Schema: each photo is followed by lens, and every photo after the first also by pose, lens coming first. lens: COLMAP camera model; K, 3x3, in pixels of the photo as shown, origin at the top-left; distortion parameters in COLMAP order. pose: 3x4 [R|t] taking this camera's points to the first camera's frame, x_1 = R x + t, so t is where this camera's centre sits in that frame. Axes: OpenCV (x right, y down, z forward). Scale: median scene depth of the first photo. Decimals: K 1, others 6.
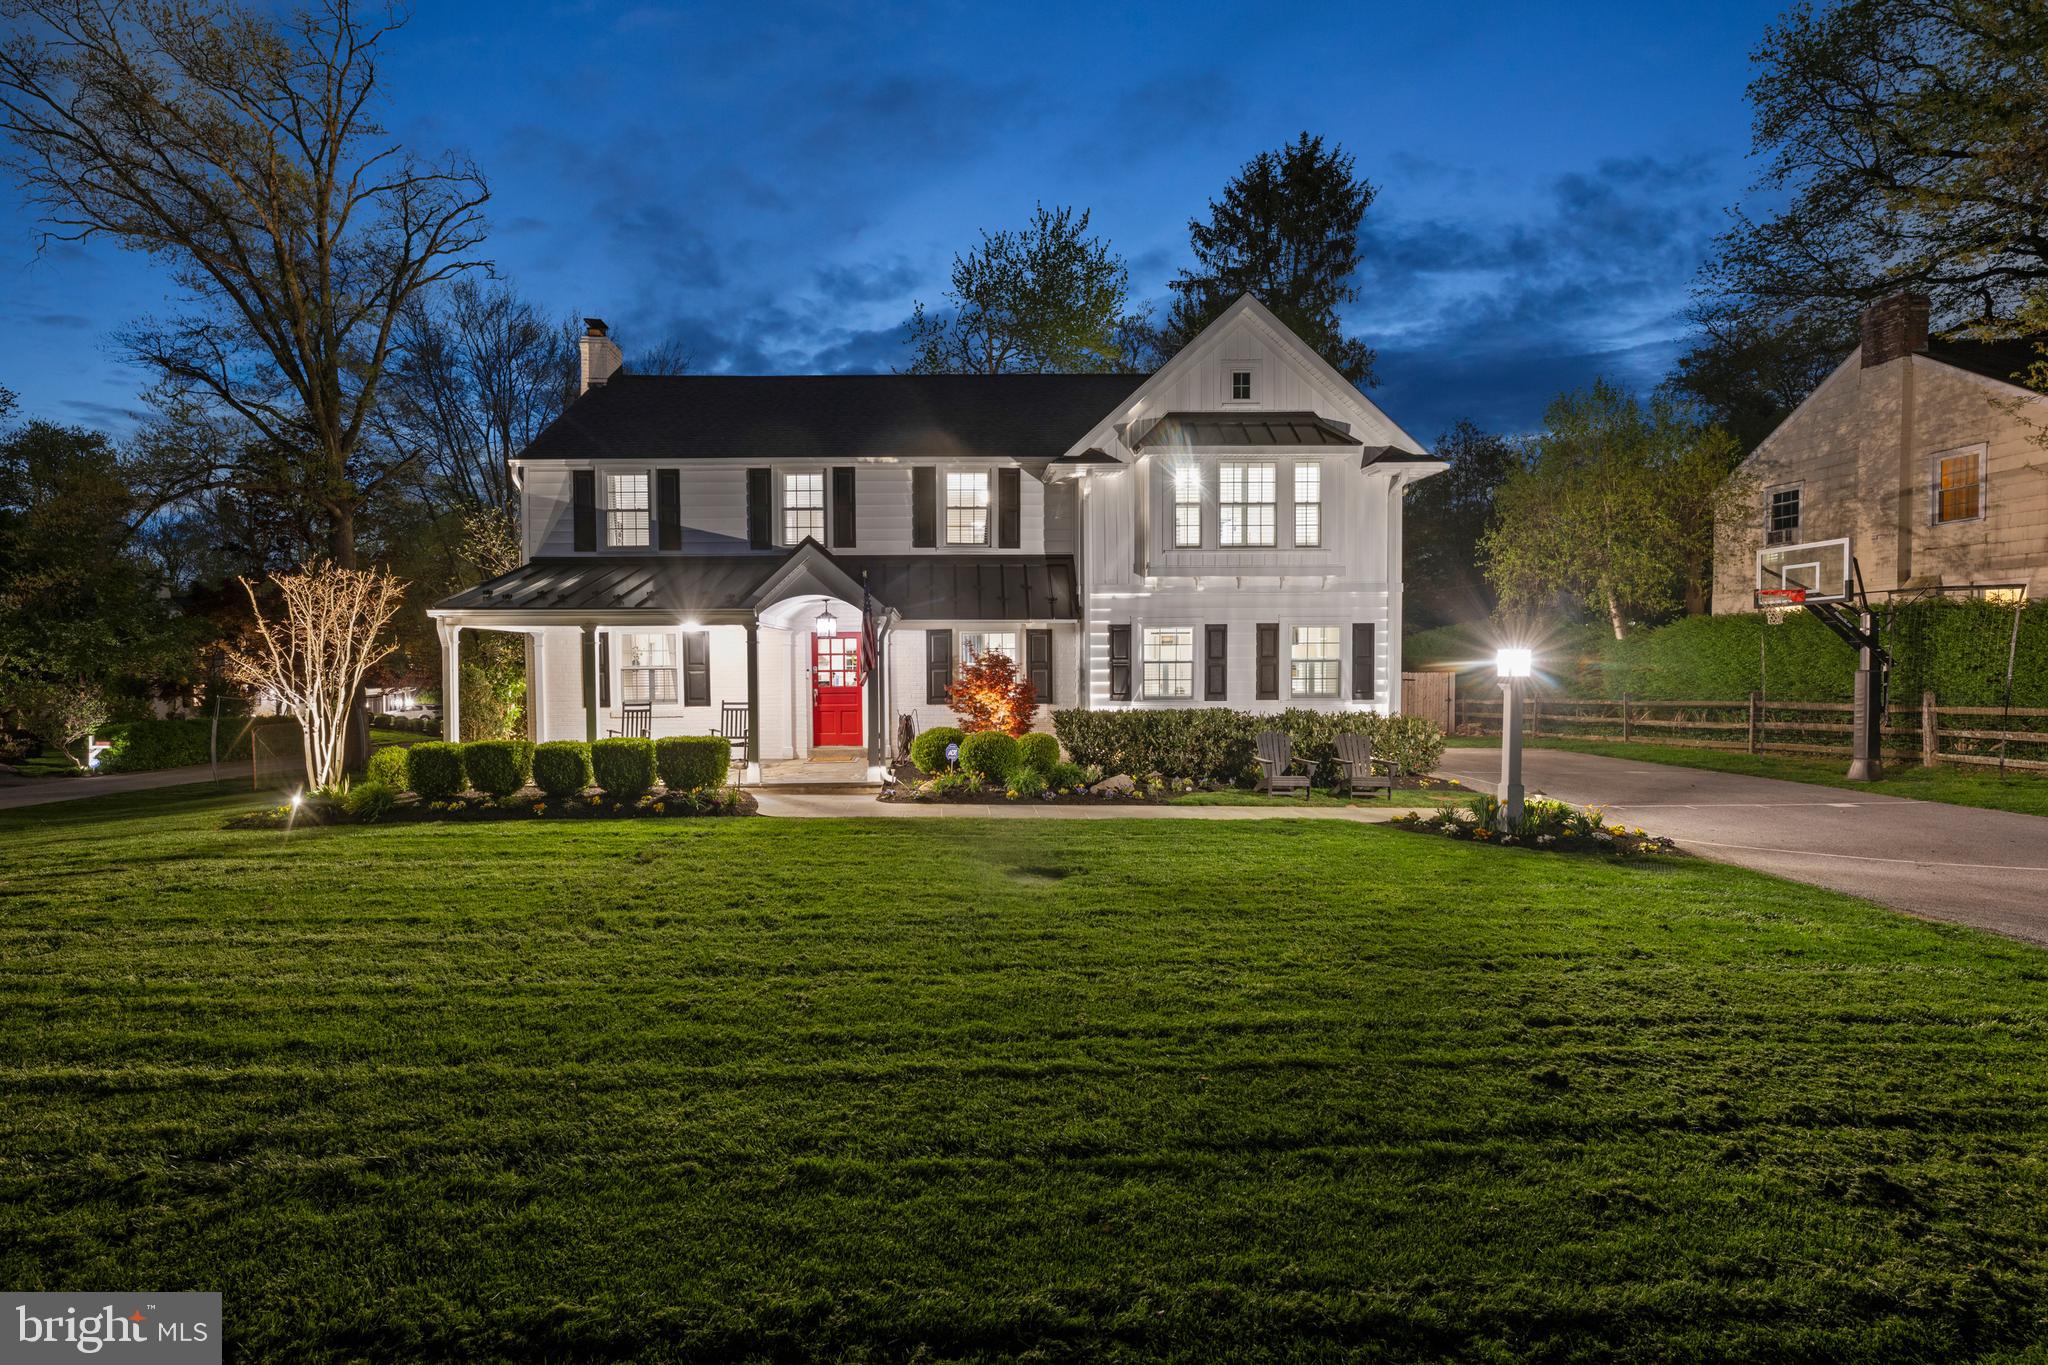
lens RADIAL K [[957.7, 0, 1012.6], [0, 957.7, 681.5], [0, 0, 1]] dist [-0.000665, 0.000269]
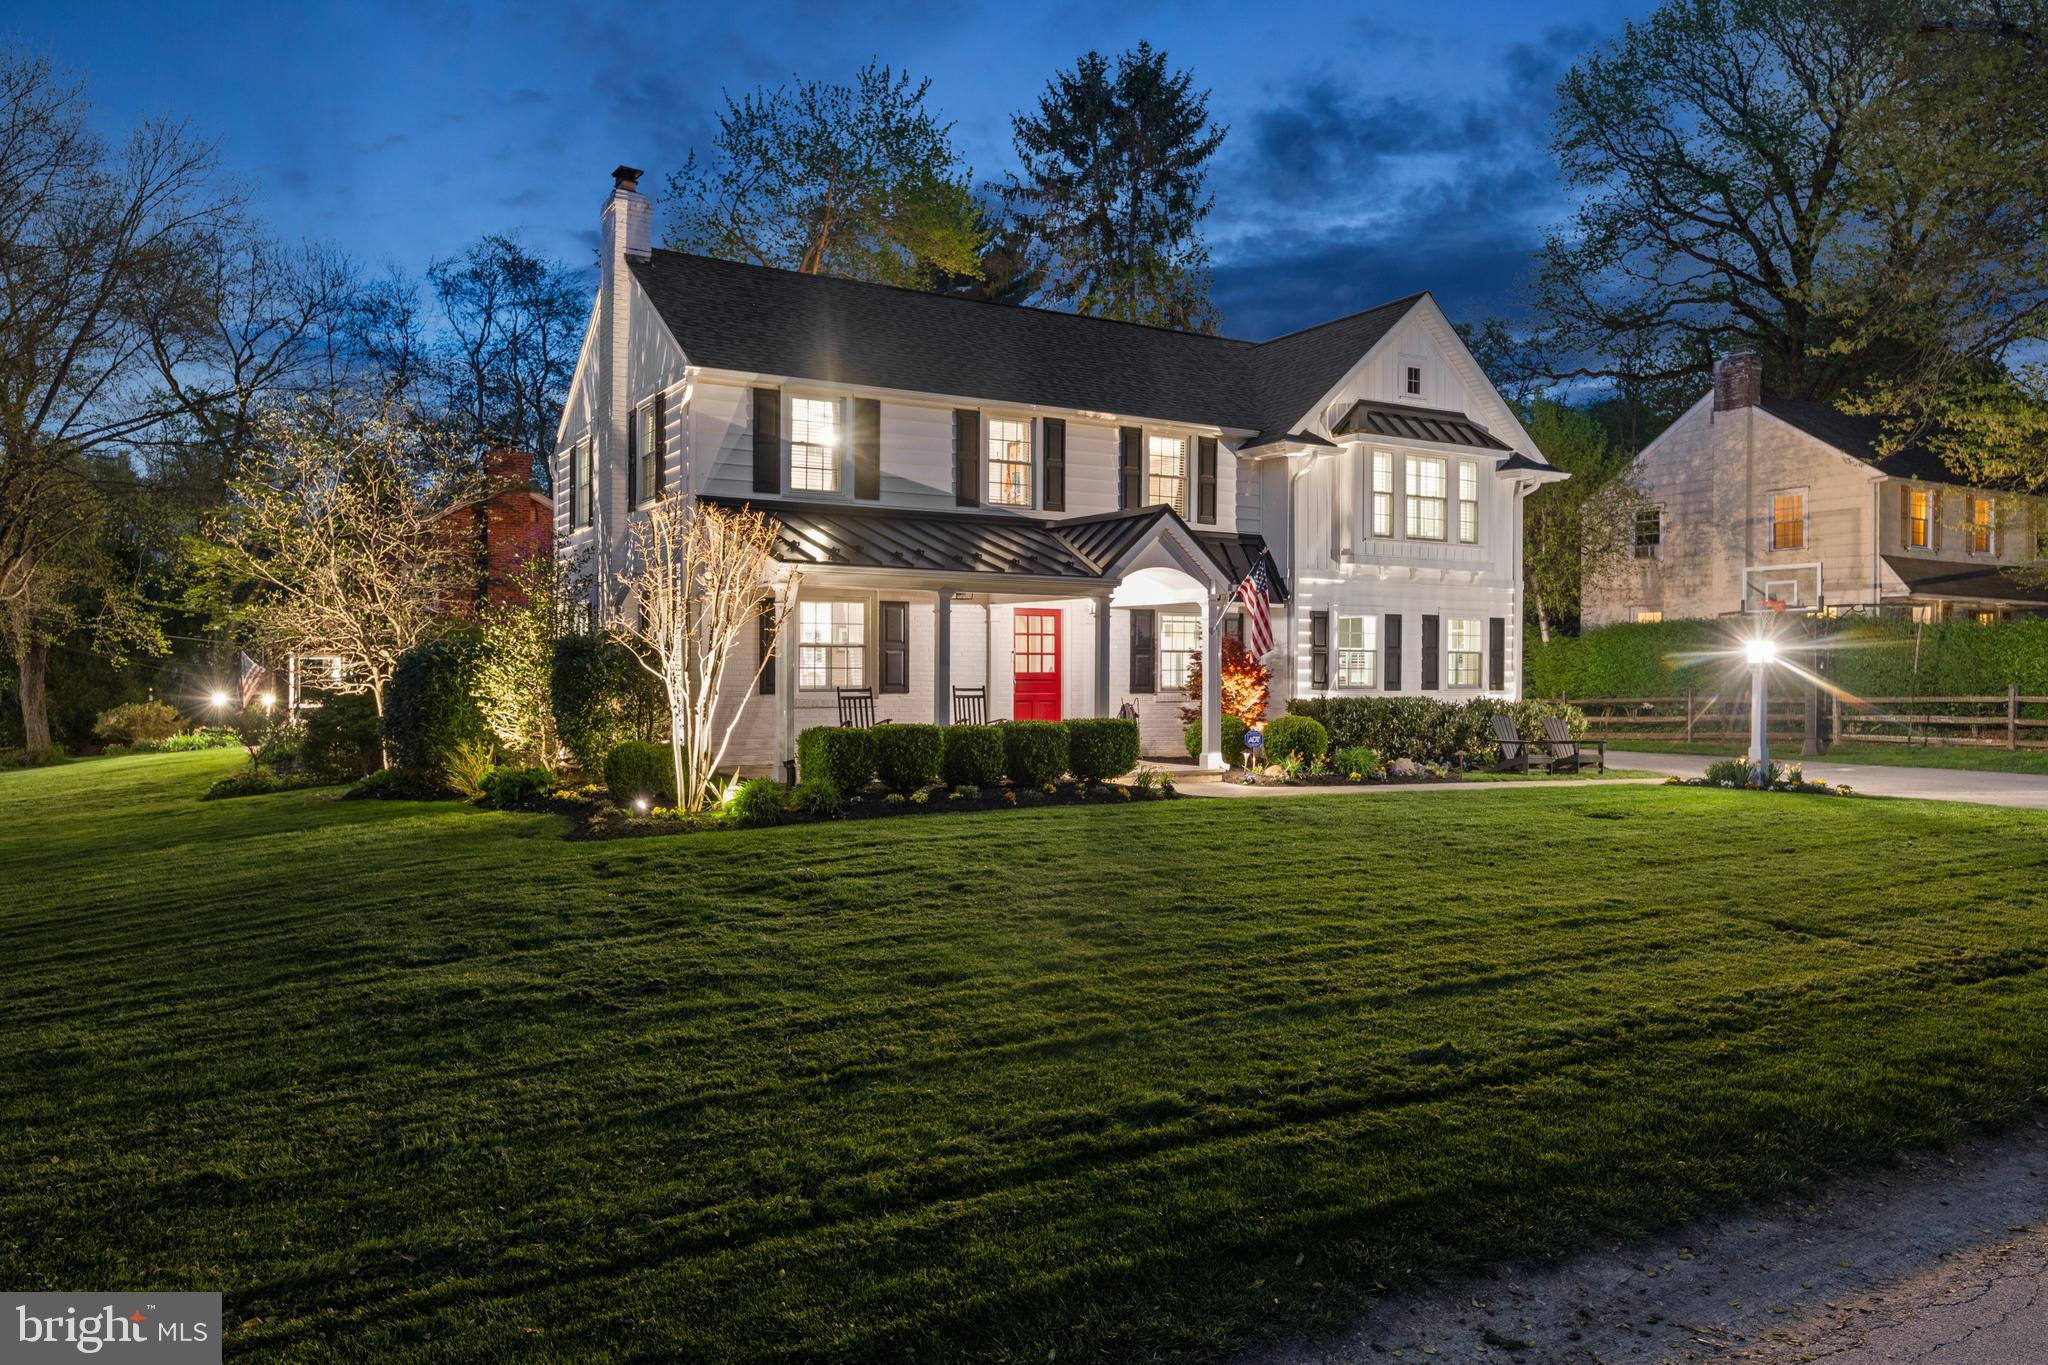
lens RADIAL K [[1401.4, 0, 1026.2], [0, 1401.4, 682.1], [0, 0, 1]] dist [-0.006845, 0.000049]
pose [[0.877245, 0.011115, 0.479915, -0.831299], [-0.008169, 0.999933, -0.008227, 0.026887], [-0.479974, 0.003296, 0.877277, -0.105260]]
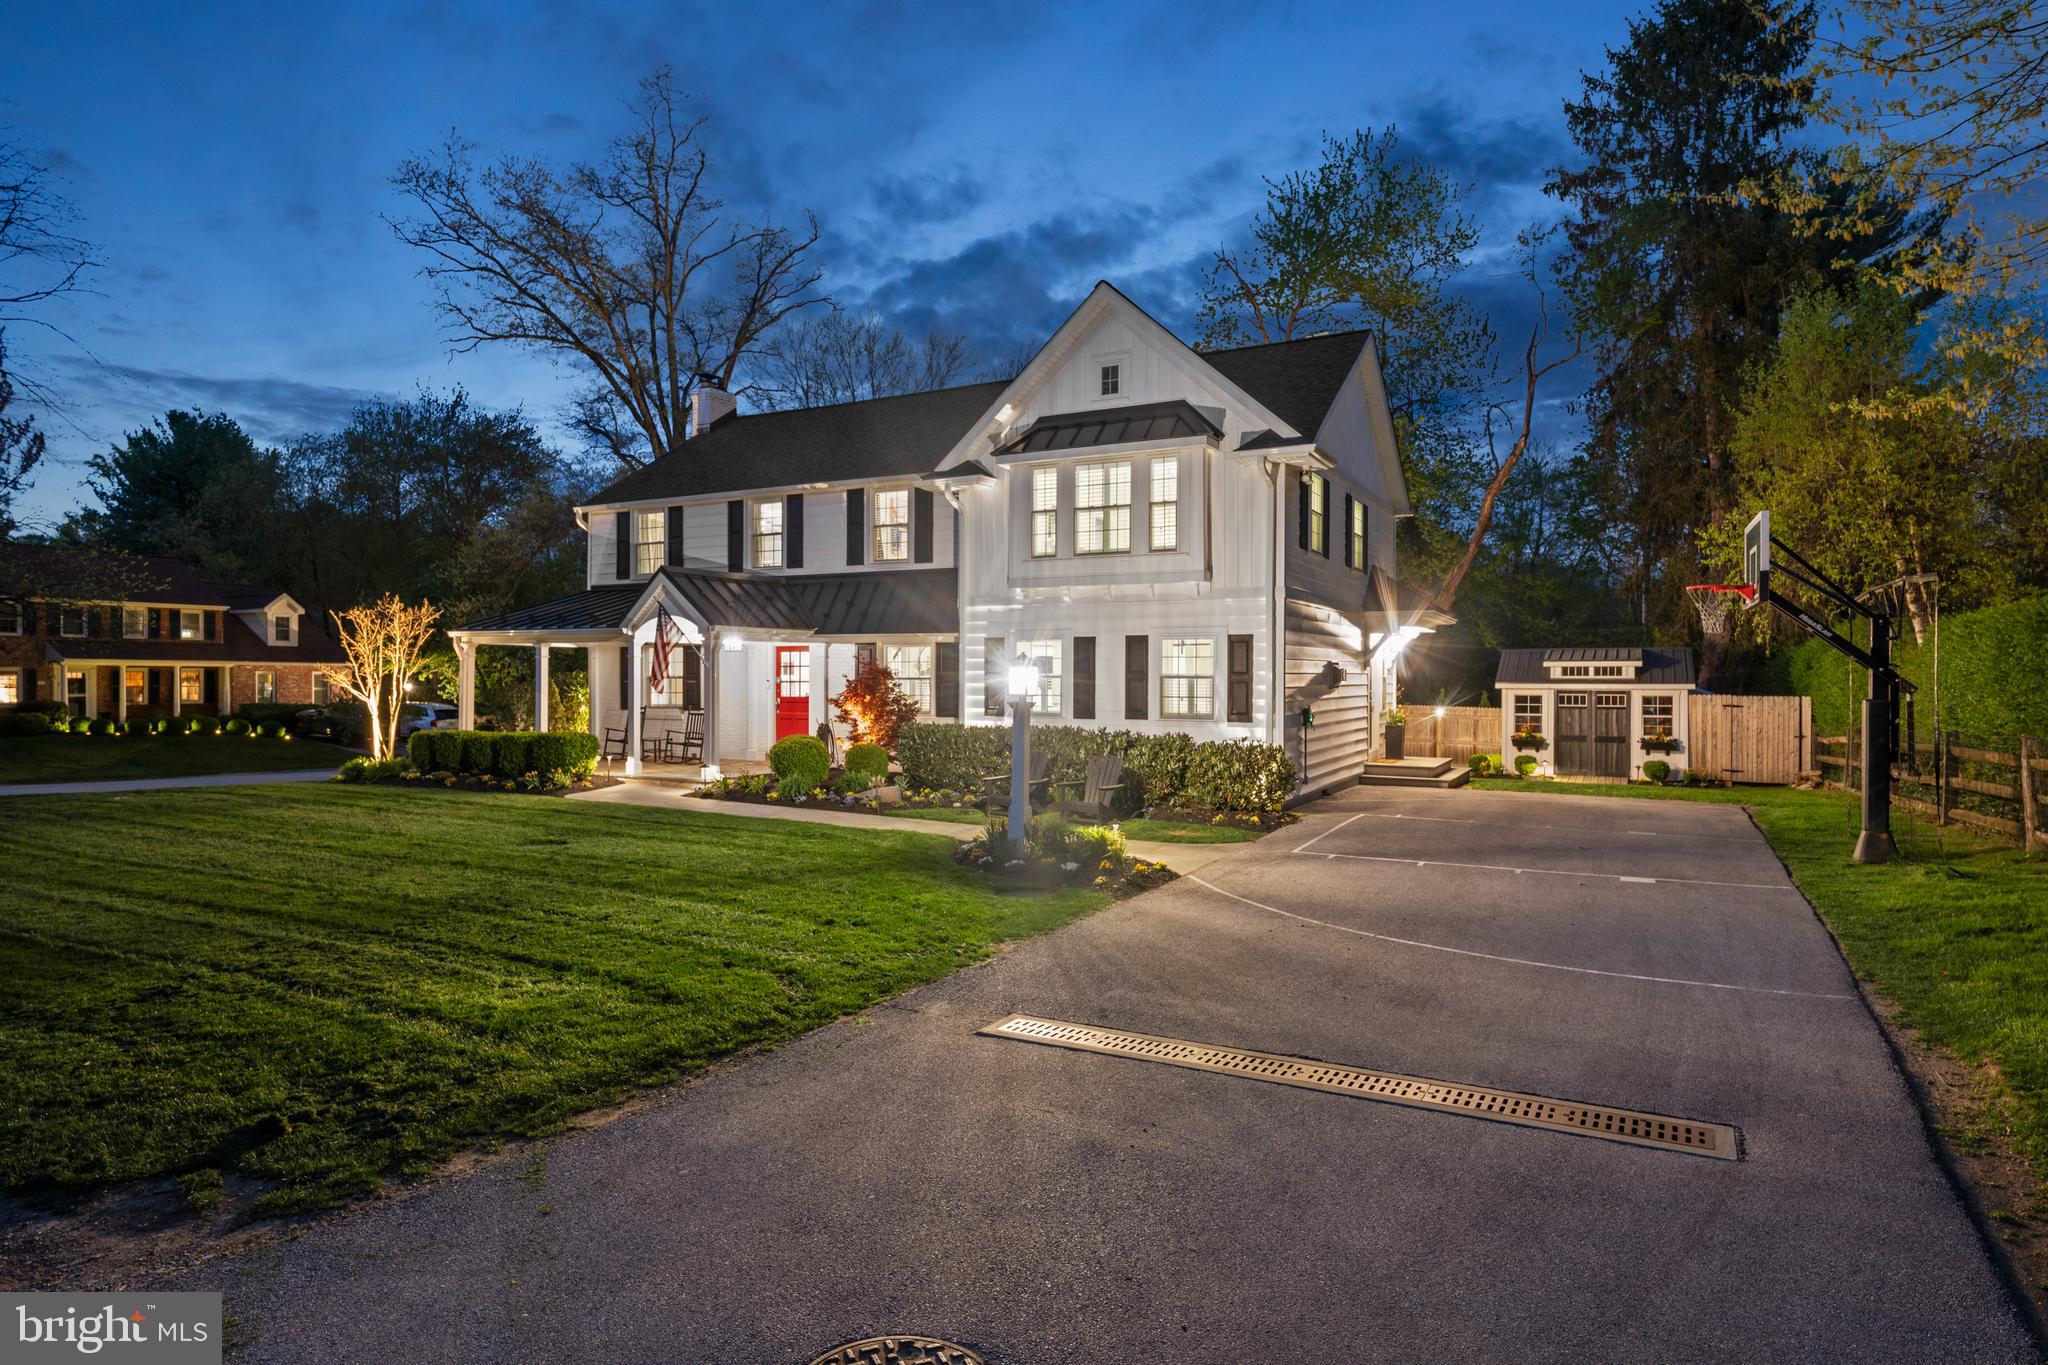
lens RADIAL K [[1136.2, 0, 1028.3], [0, 1136.2, 684.1], [0, 0, 1]] dist [0.007288, 0.000436]
pose [[0.872716, 0.014314, -0.488019, 0.710577], [-0.019653, 0.999790, -0.005821, -0.006425], [0.487833, 0.014671, 0.872814, 0.005411]]
